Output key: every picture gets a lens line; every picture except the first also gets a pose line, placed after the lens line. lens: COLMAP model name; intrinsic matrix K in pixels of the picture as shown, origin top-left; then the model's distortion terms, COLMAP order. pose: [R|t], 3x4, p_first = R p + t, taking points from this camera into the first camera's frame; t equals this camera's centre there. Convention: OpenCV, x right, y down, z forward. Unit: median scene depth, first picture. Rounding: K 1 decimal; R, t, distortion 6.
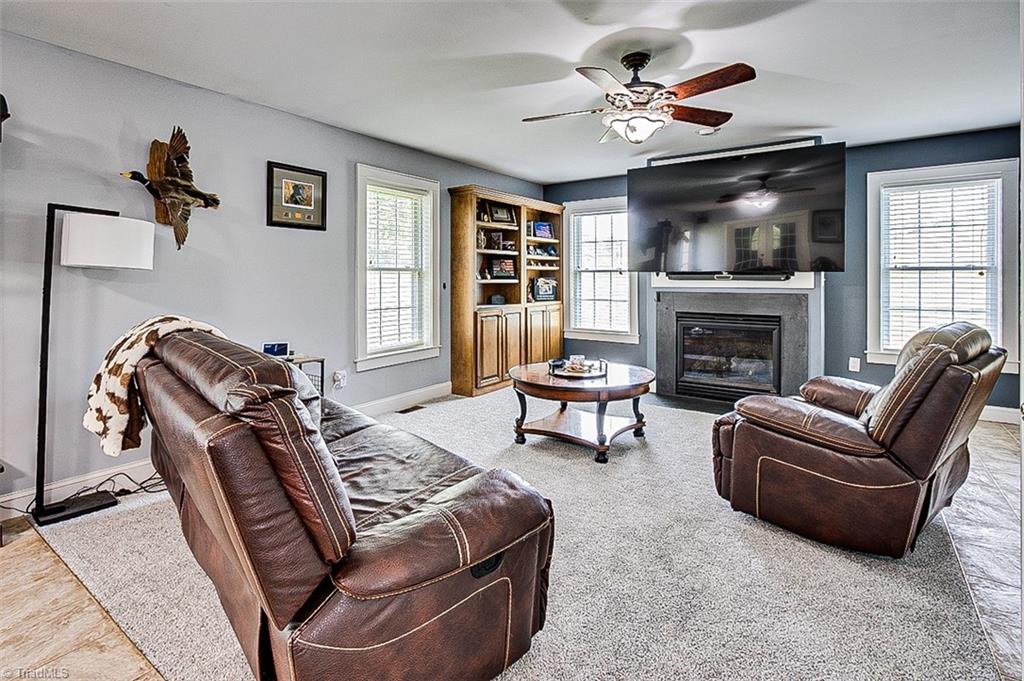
lens RADIAL K [[495.9, 0, 510.4], [0, 495.9, 329.9], [0, 0, 1]] dist [-0.003858, 0.004565]
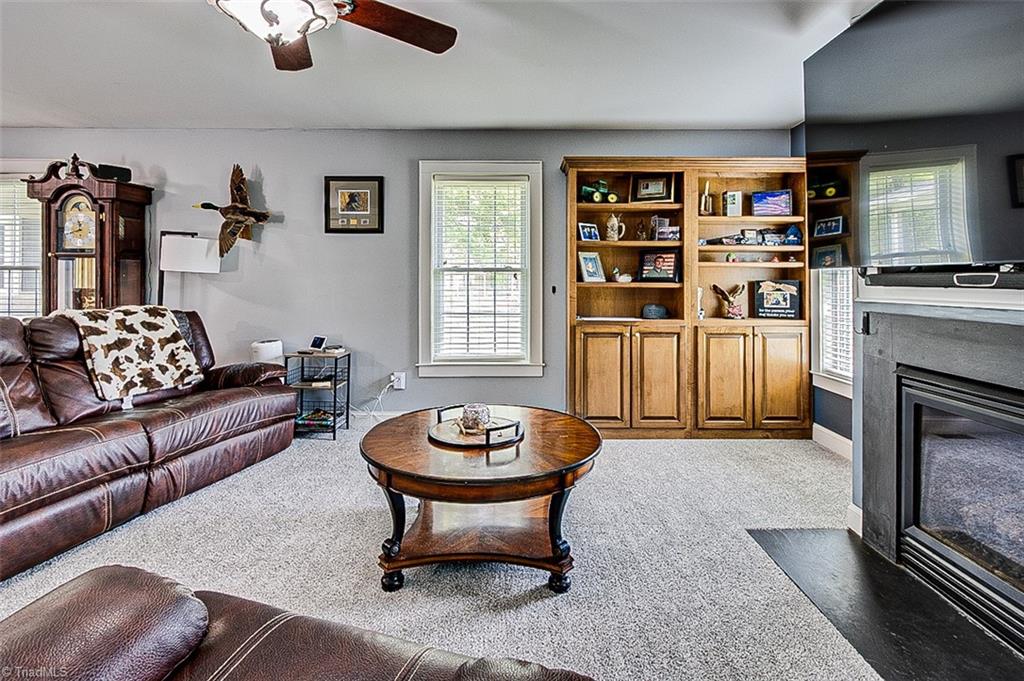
lens RADIAL K [[495.9, 0, 519.2], [0, 495.9, 308.3], [0, 0, 1]] dist [-0.003858, 0.004565]
pose [[0.577228, 0.050015, -0.815050, 0.532876], [-0.088587, 0.996067, -0.001616, -0.058624], [0.811764, 0.073135, 0.579388, 0.548278]]
